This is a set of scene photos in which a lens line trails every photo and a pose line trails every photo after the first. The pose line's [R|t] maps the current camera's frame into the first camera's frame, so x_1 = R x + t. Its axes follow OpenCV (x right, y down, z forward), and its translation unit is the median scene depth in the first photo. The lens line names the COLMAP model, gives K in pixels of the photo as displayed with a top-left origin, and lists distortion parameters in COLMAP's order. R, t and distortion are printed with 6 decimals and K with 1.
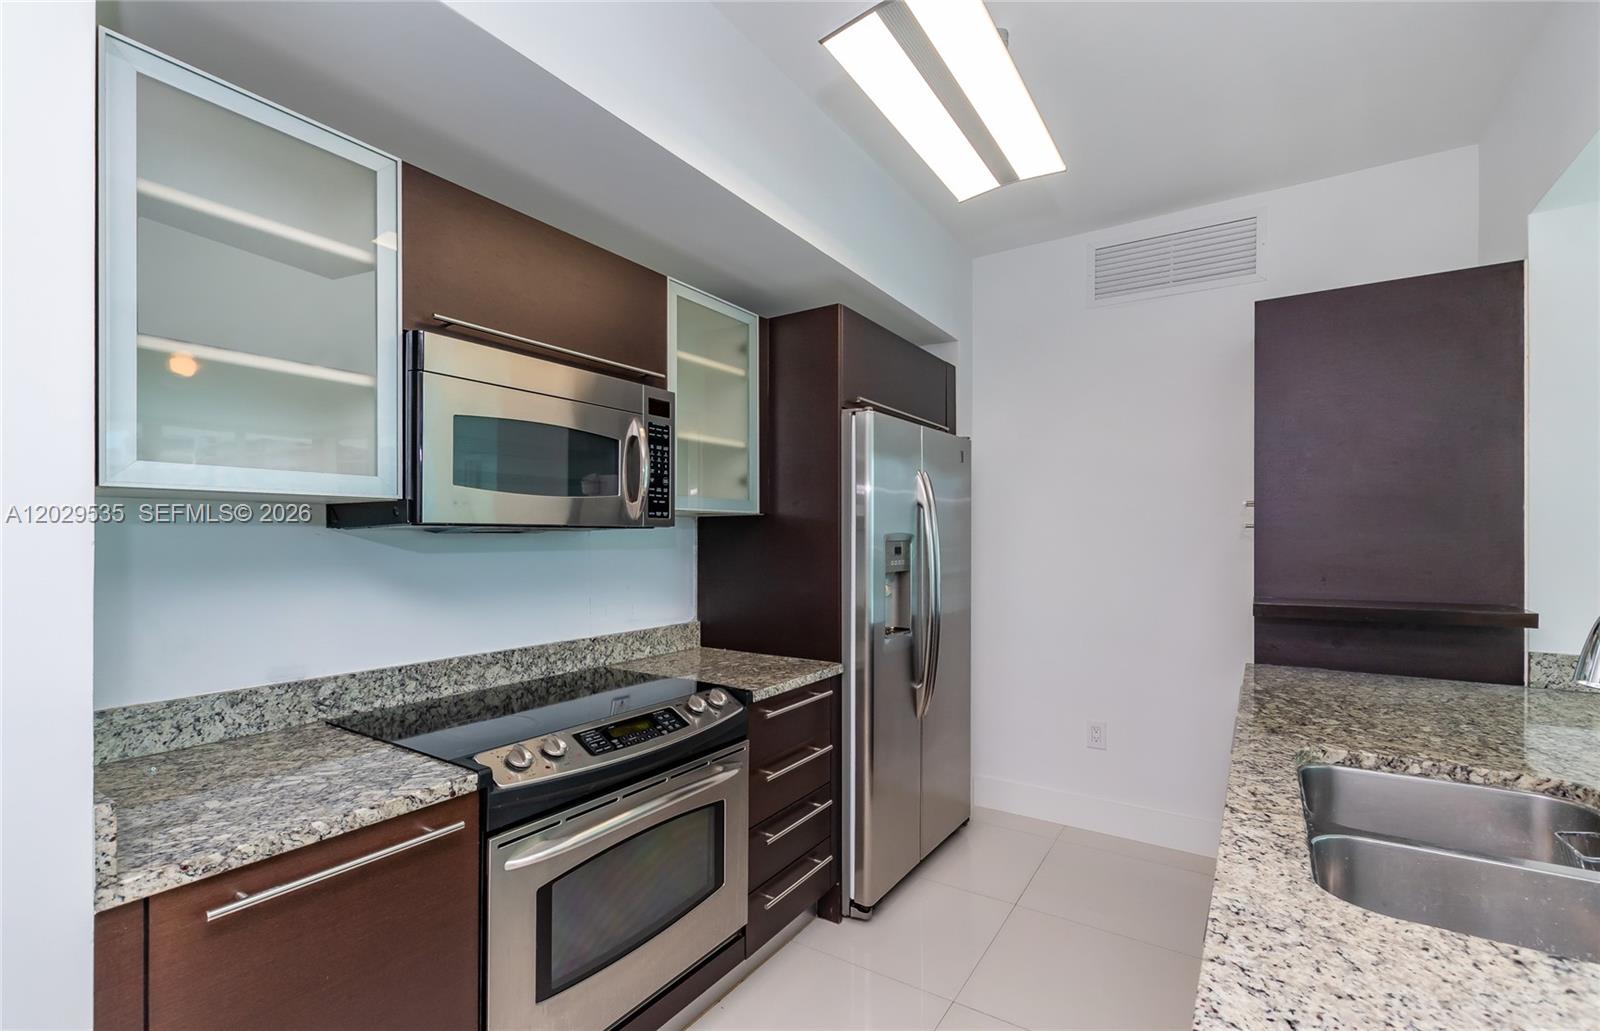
lens RADIAL K [[684.6, 0, 866.2], [0, 684.6, 540.1], [0, 0, 1]] dist [0.006424, -0.001226]
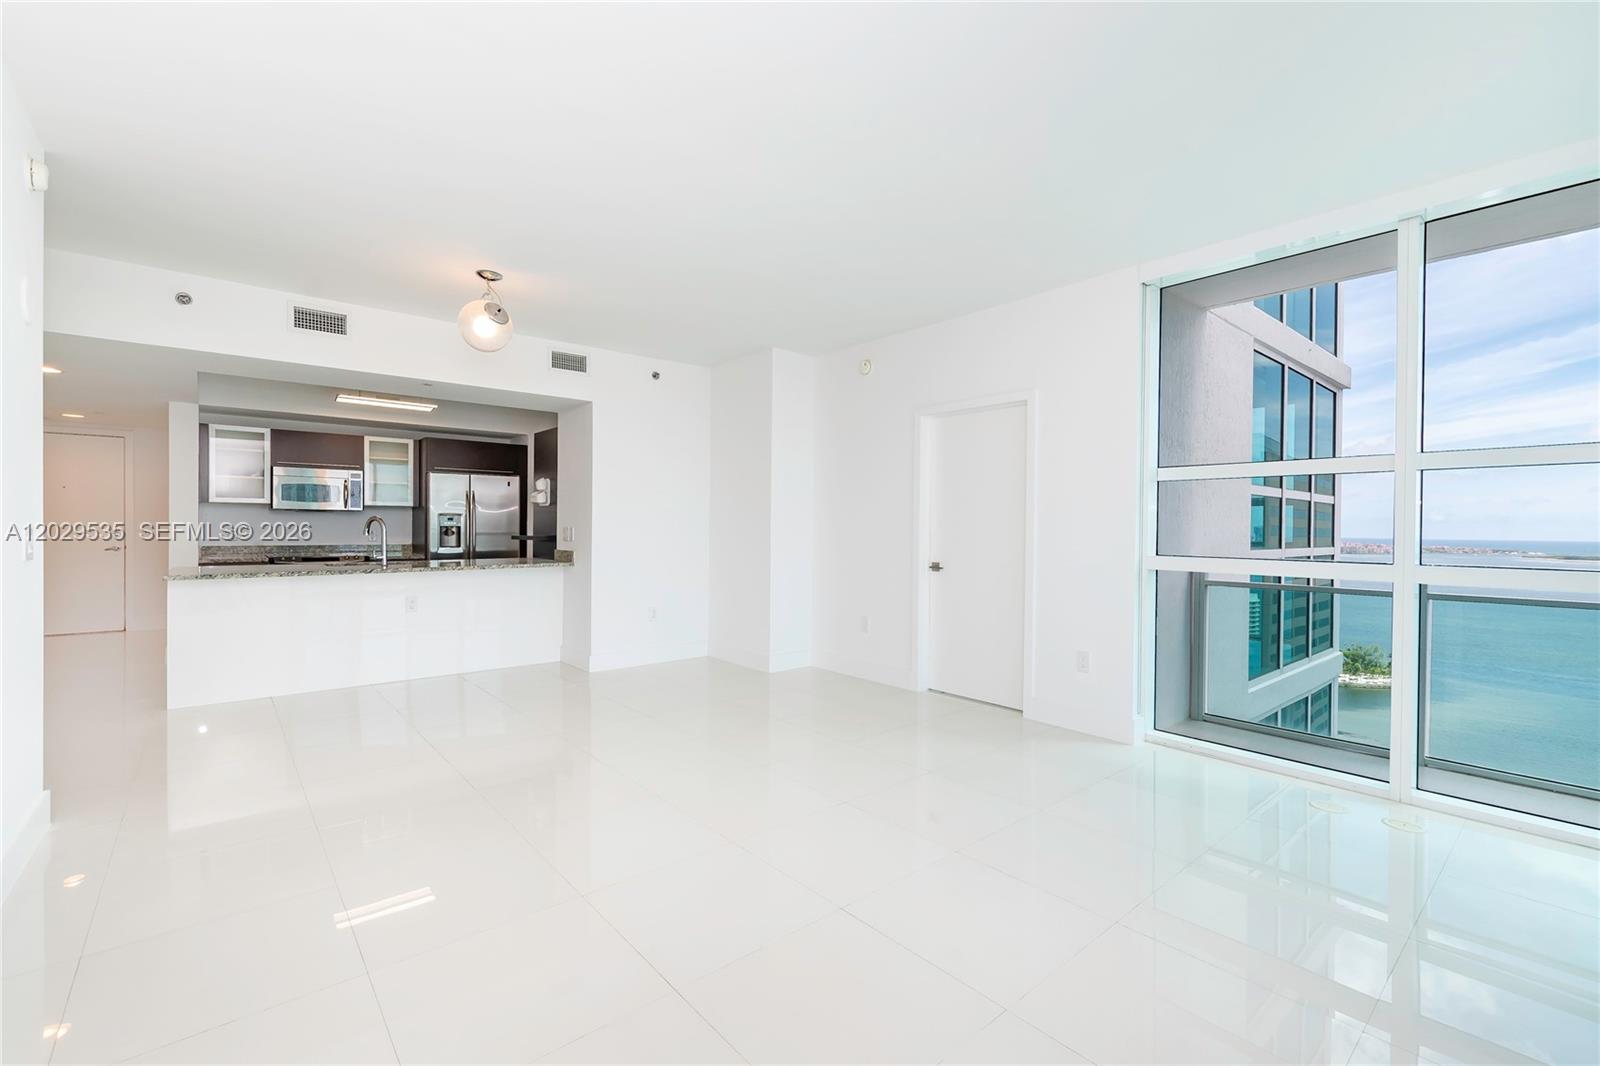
lens RADIAL K [[708.5, 0, 792.1], [0, 708.5, 532.2], [0, 0, 1]] dist [0.019102, -0.001294]
pose [[0.949476, 0.013637, -0.313542, 2.986773], [-0.011064, 0.999889, 0.009983, 0.033088], [0.313643, -0.006009, 0.949522, -1.767651]]
